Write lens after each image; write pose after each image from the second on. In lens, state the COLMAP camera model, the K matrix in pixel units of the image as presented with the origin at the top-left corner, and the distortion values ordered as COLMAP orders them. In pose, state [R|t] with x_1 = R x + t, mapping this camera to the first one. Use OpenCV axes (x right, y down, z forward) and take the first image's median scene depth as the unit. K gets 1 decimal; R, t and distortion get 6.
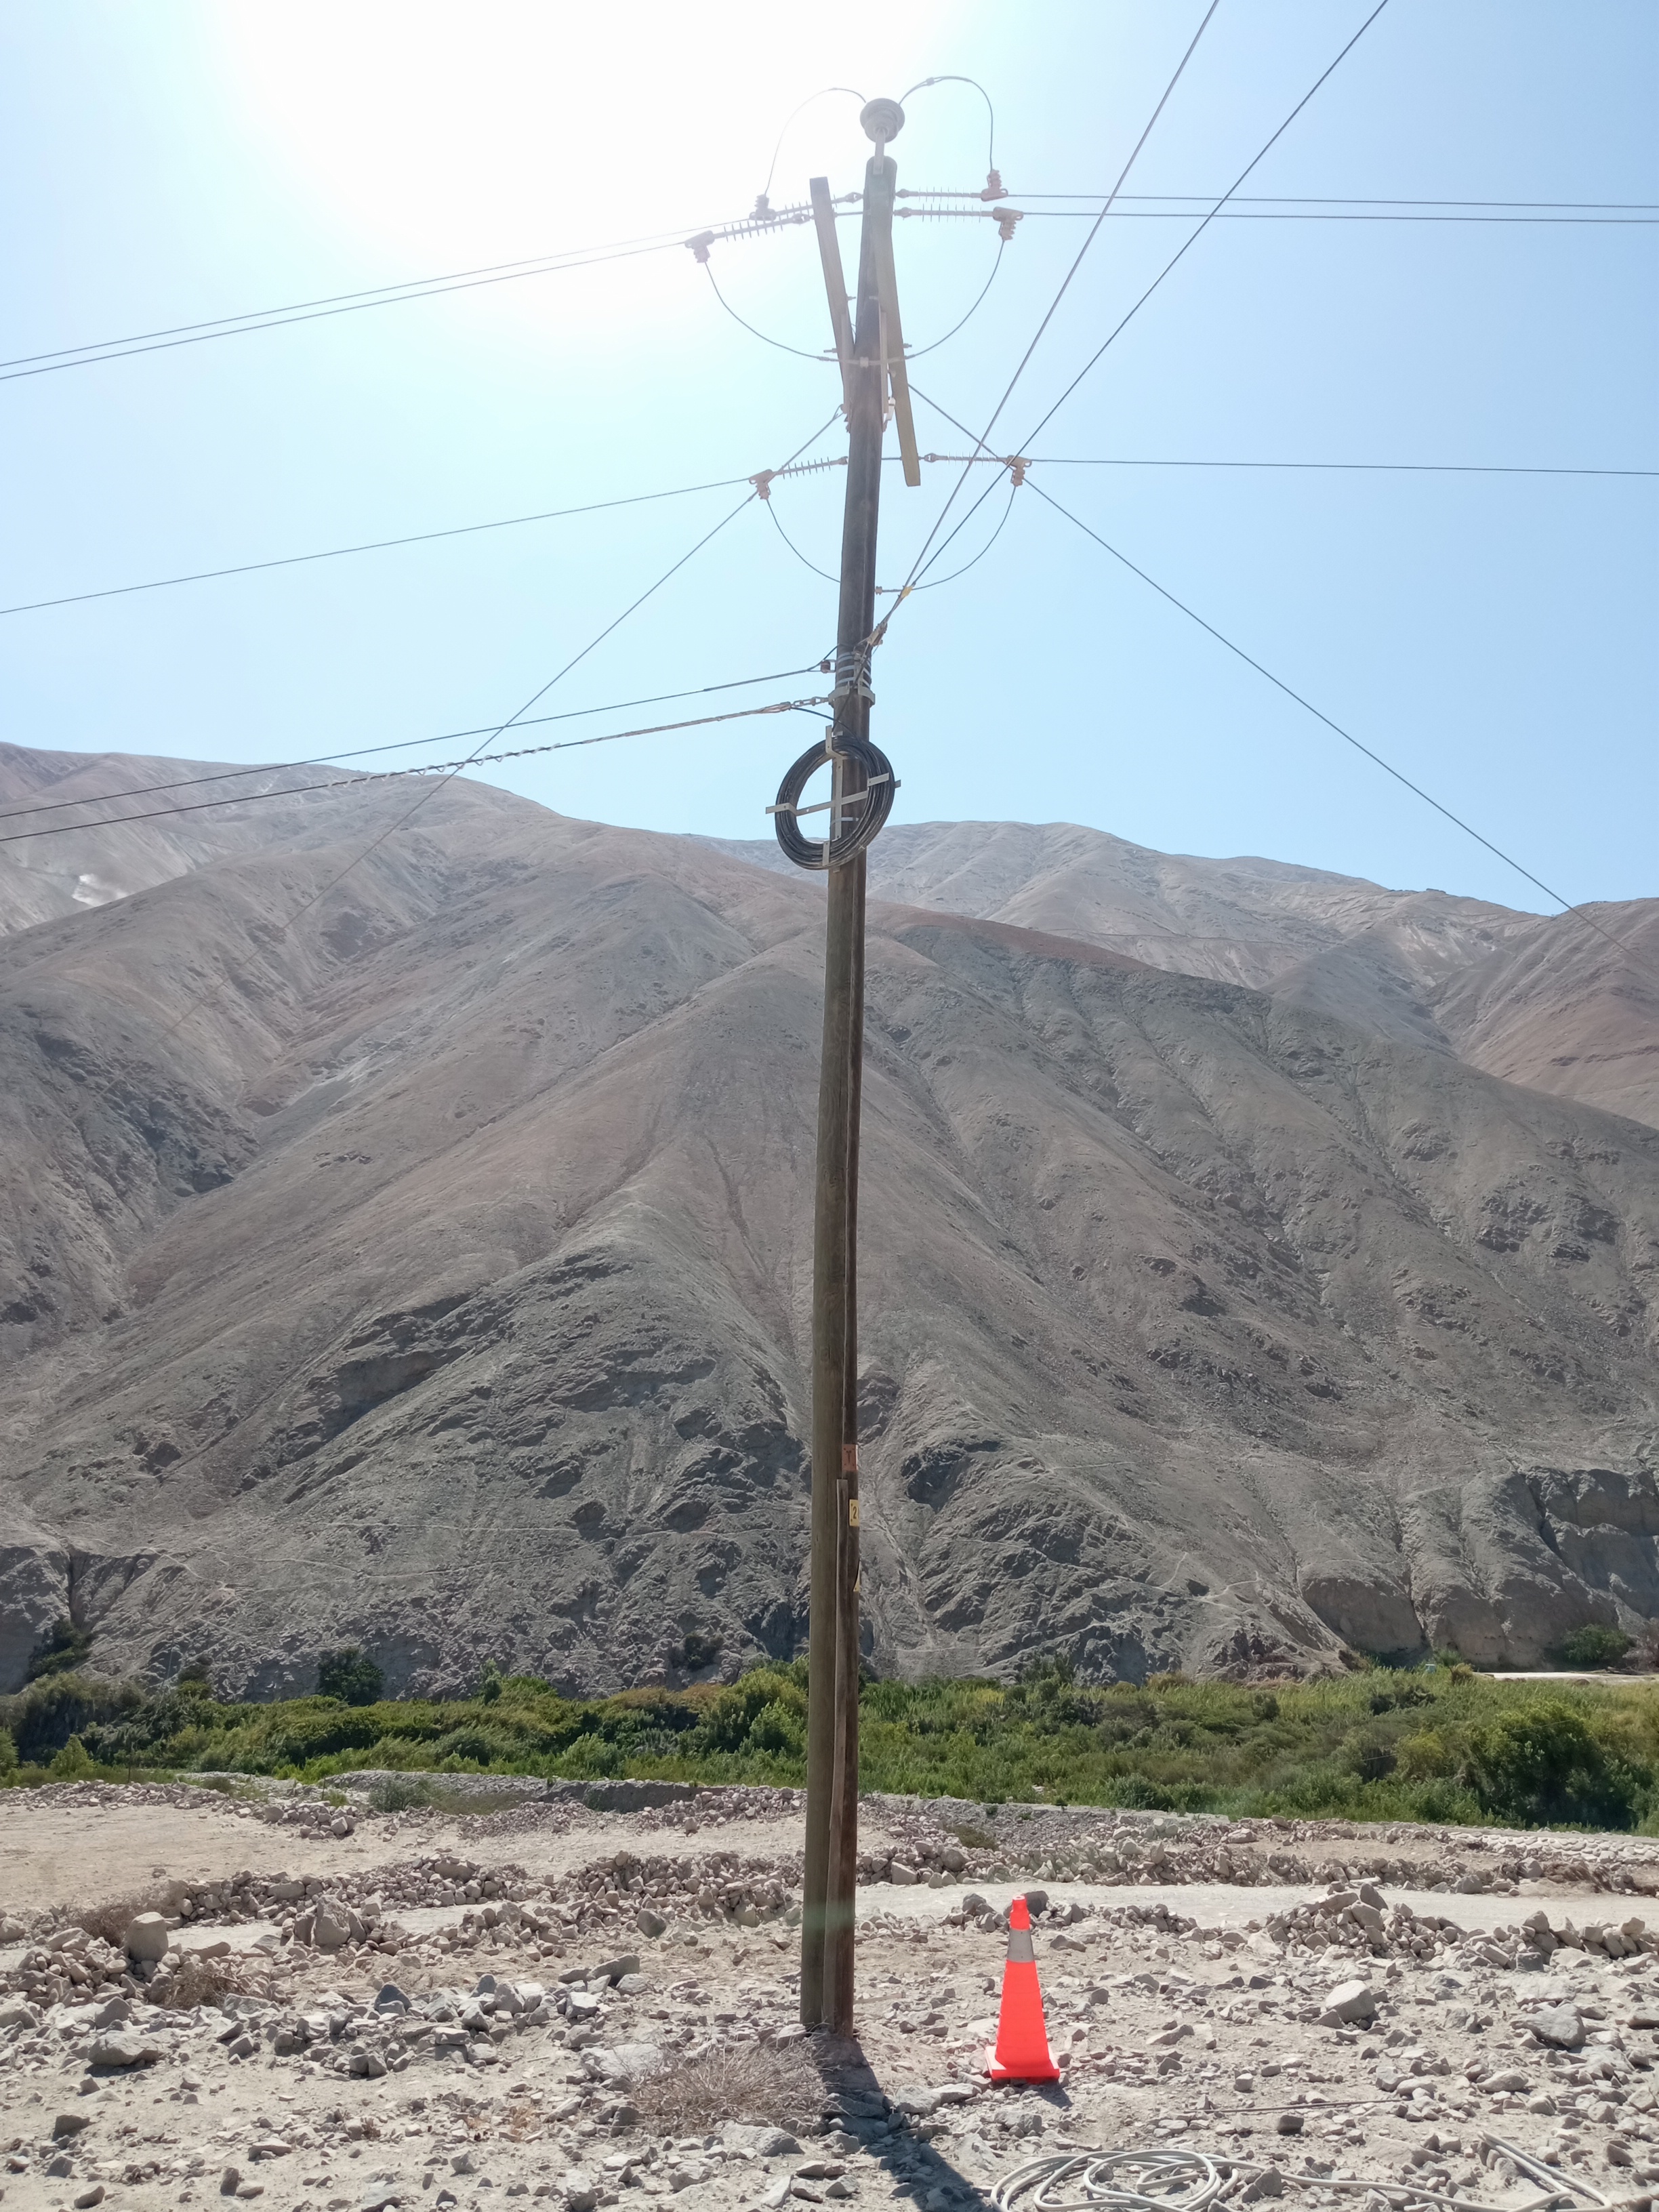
lens RADIAL K [[1762.4, 0, 838.7], [0, 1762.4, 1110.9], [0, 0, 1]] dist [0.147350, -0.273689]
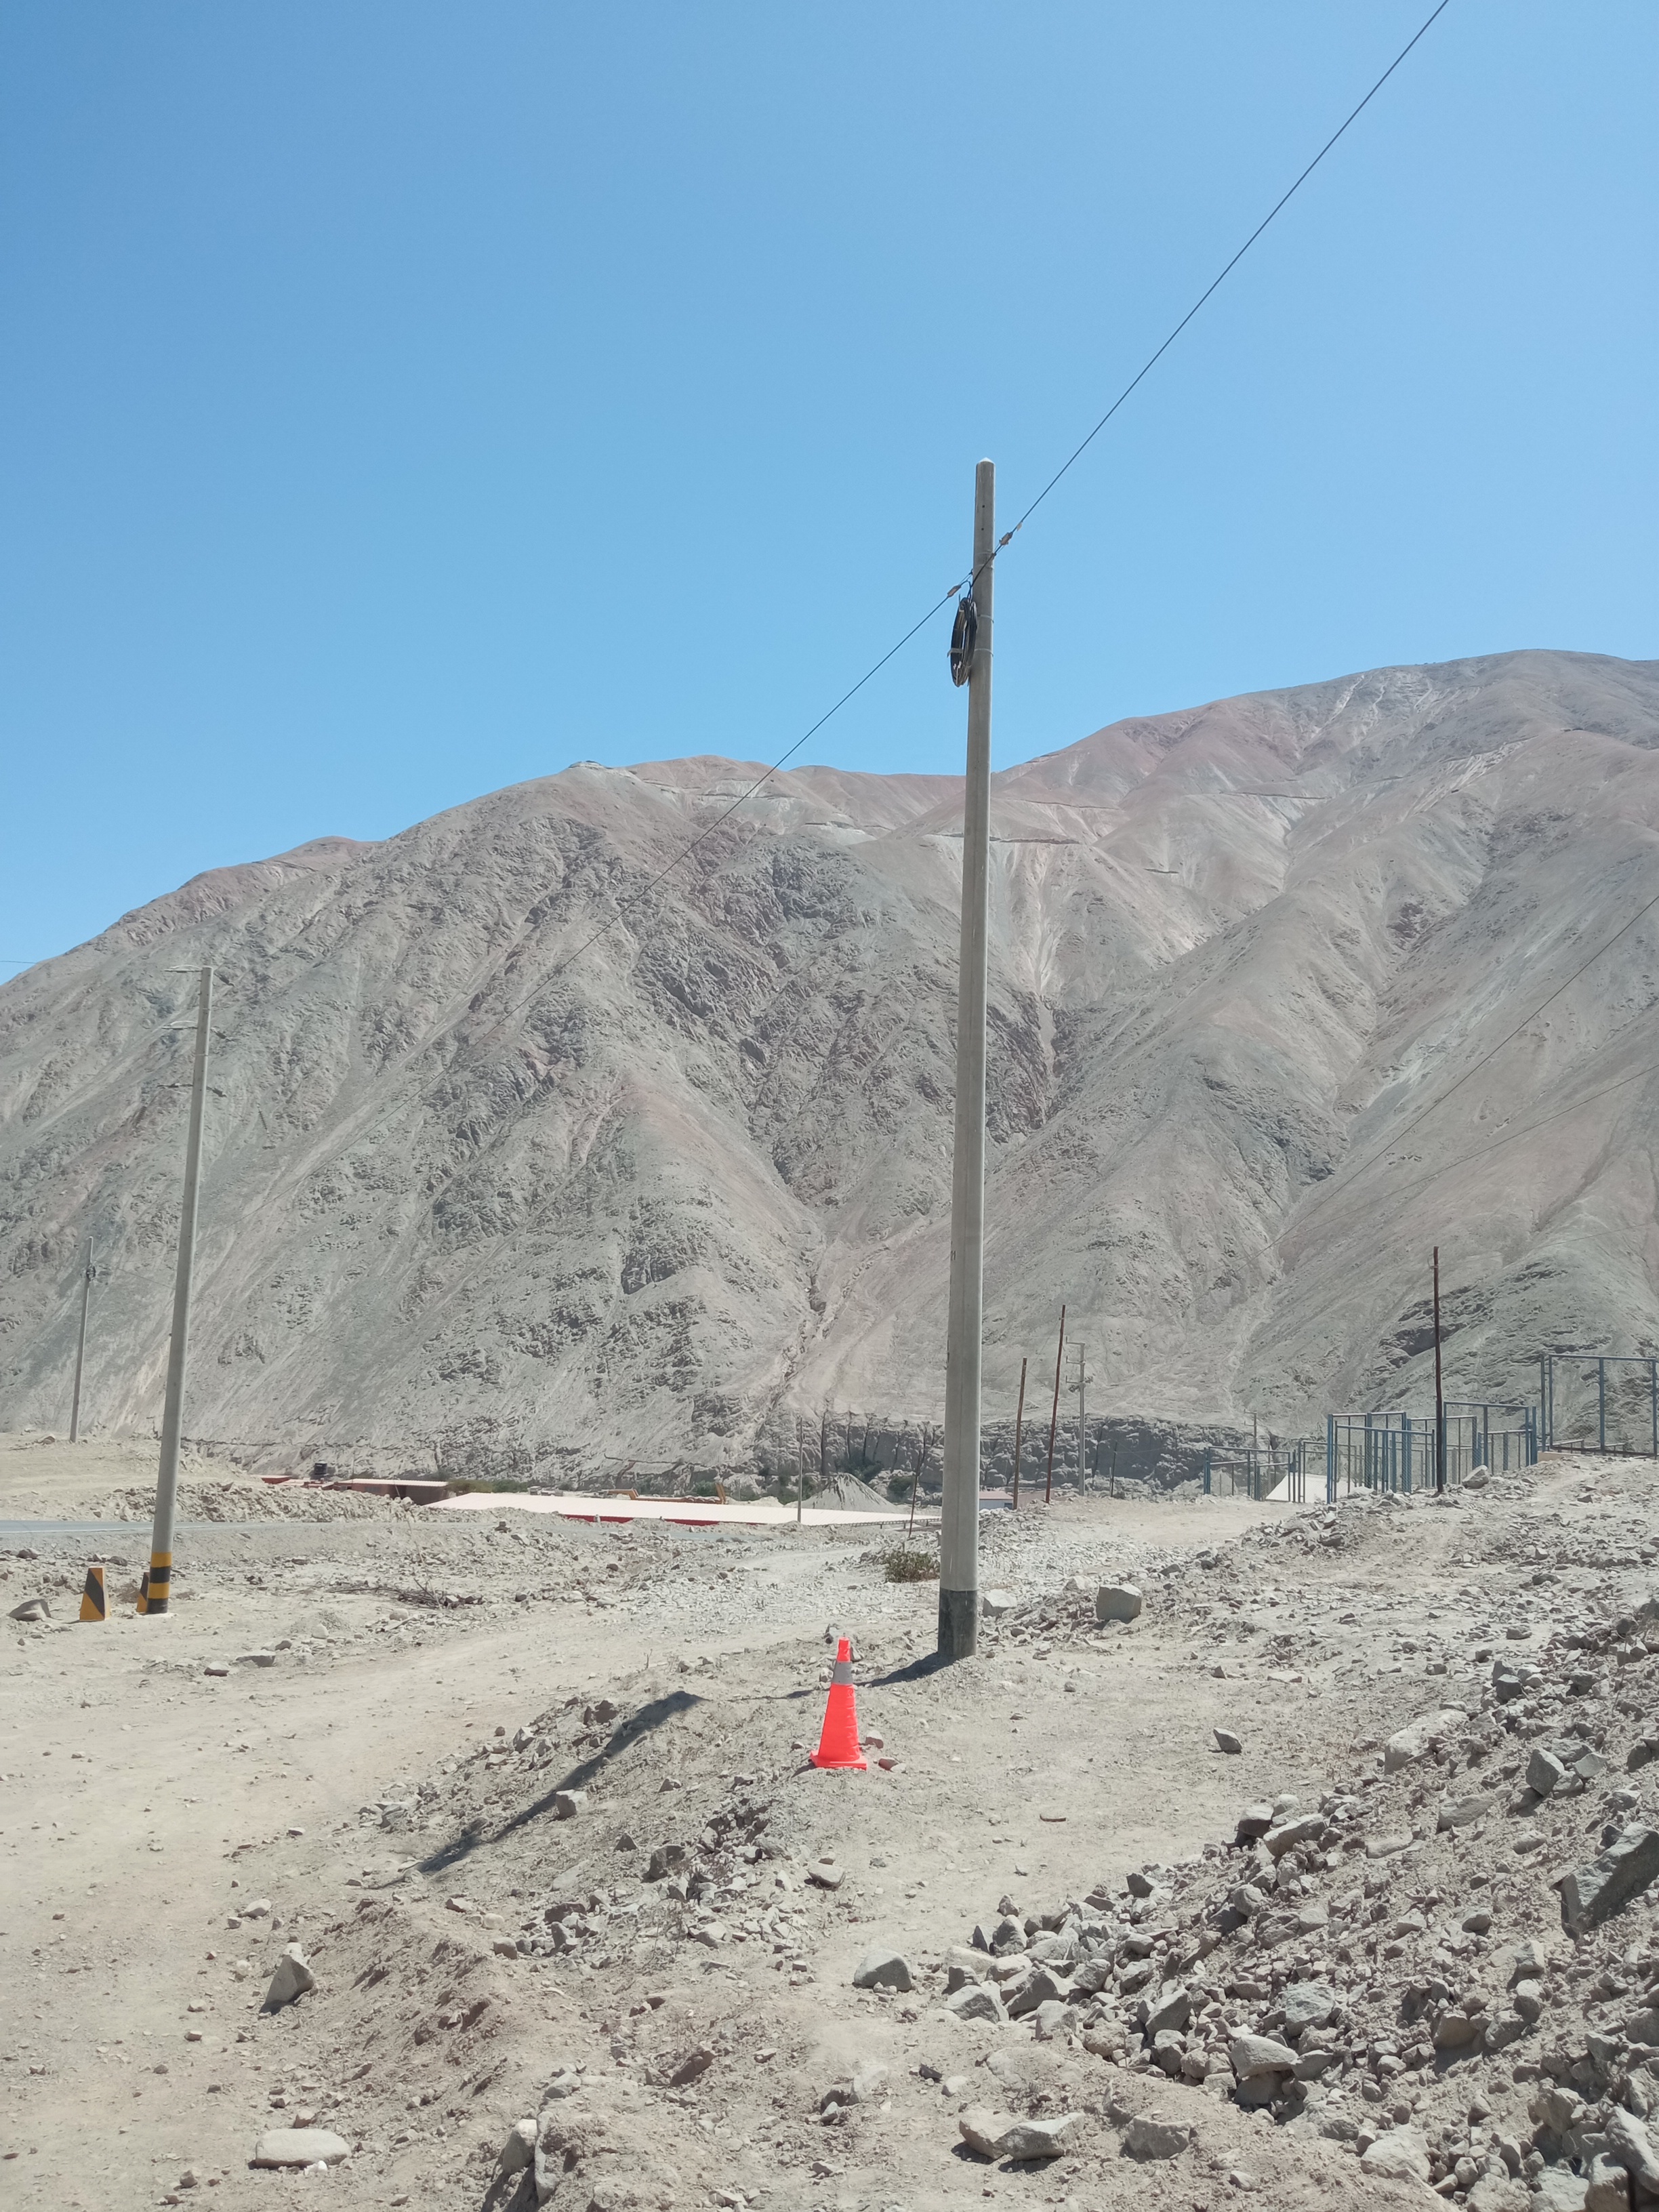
lens RADIAL K [[1889.5, 0, 829.5], [0, 1889.5, 1106.0], [0, 0, 1]] dist [0.117095, -0.176317]
pose [[0.819715, -0.063333, -0.569259, 0.267989], [0.131990, 0.988006, 0.080140, -0.231019], [0.557356, -0.140829, 0.818243, -0.639173]]
